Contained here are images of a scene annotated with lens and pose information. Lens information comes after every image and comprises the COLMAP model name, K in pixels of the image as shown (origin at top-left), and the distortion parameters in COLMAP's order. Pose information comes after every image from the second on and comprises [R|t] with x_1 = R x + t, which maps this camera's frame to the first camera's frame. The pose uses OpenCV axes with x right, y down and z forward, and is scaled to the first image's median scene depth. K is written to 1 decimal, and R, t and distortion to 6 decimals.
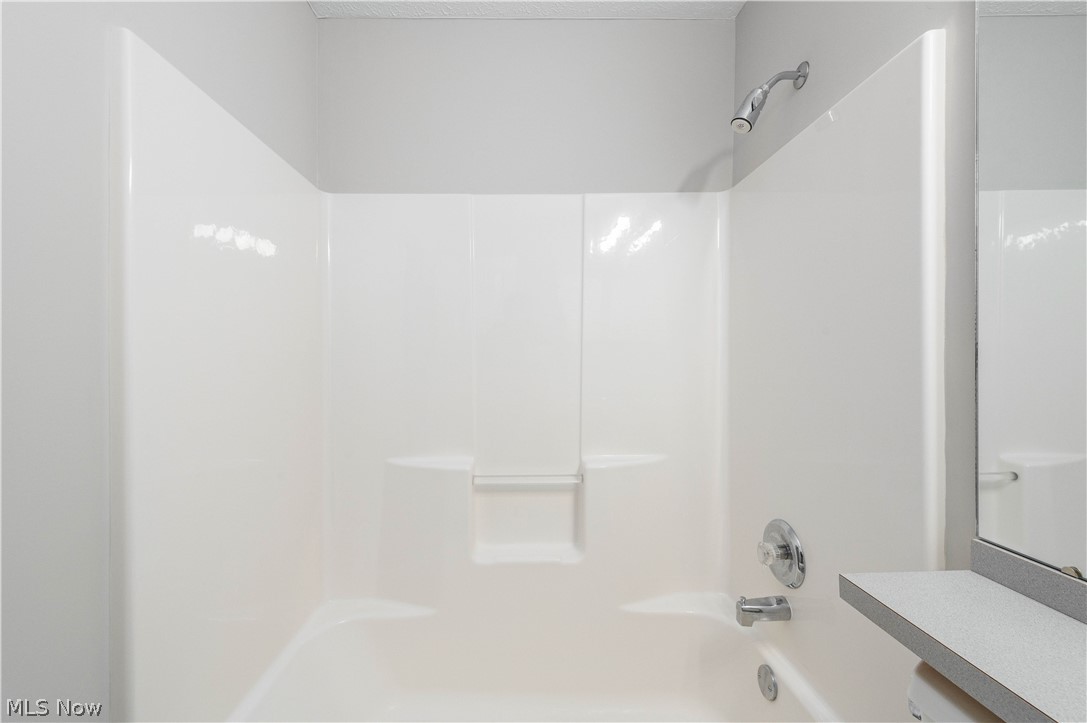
lens RADIAL K [[434.1, 0, 541.7], [0, 434.1, 361.8], [0, 0, 1]] dist [0.003907, -0.000679]
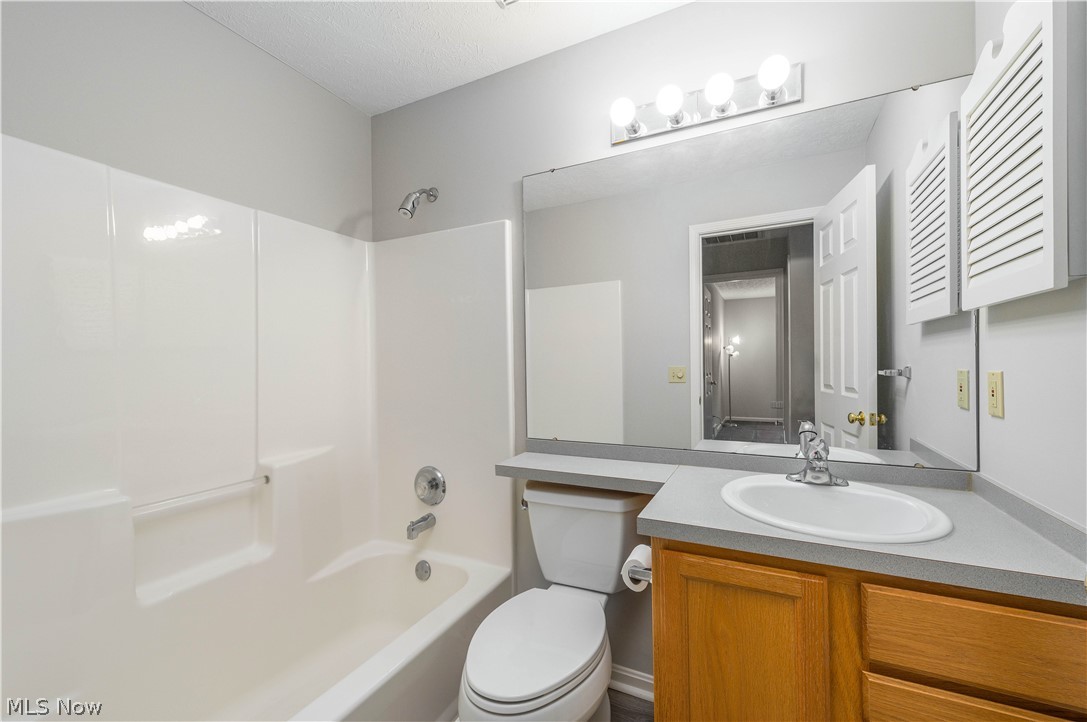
lens RADIAL K [[434.1, 0, 546.0], [0, 434.1, 363.7], [0, 0, 1]] dist [0.003907, -0.000679]
pose [[0.446173, -0.001289, 0.894946, -0.681032], [0.015523, 0.999860, -0.006299, 0.003310], [-0.894812, 0.016702, 0.446131, -0.112975]]
